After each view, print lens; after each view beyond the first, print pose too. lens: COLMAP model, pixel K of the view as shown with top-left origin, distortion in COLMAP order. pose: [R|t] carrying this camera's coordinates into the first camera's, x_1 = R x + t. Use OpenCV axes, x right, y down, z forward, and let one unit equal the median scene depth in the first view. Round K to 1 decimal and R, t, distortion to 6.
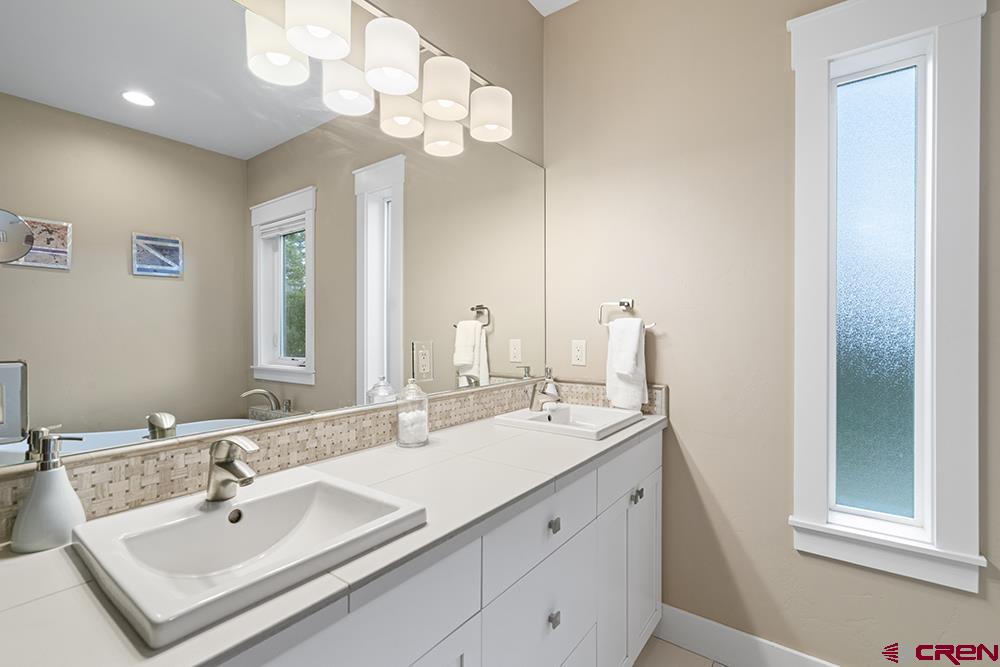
lens RADIAL K [[452.7, 0, 499.1], [0, 452.7, 328.9], [0, 0, 1]] dist [-0.005334, 0.002464]
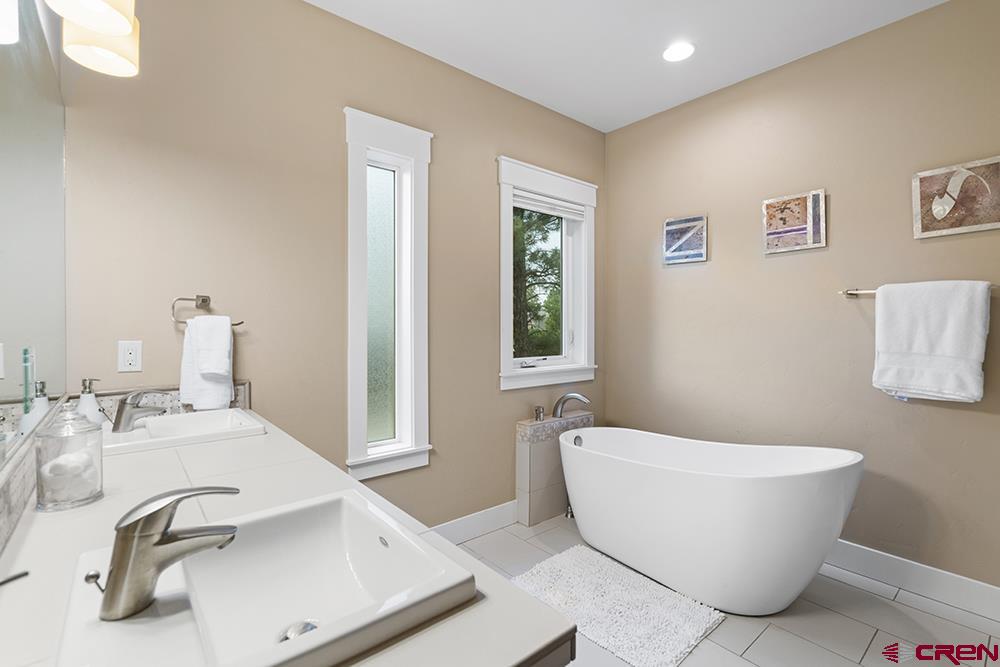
lens RADIAL K [[452.7, 0, 498.1], [0, 452.7, 329.2], [0, 0, 1]] dist [-0.005334, 0.002464]
pose [[0.235936, -0.007290, 0.971741, -0.516102], [0.005901, 0.999964, 0.006069, 0.003078], [-0.971751, 0.004303, 0.235970, 0.185486]]
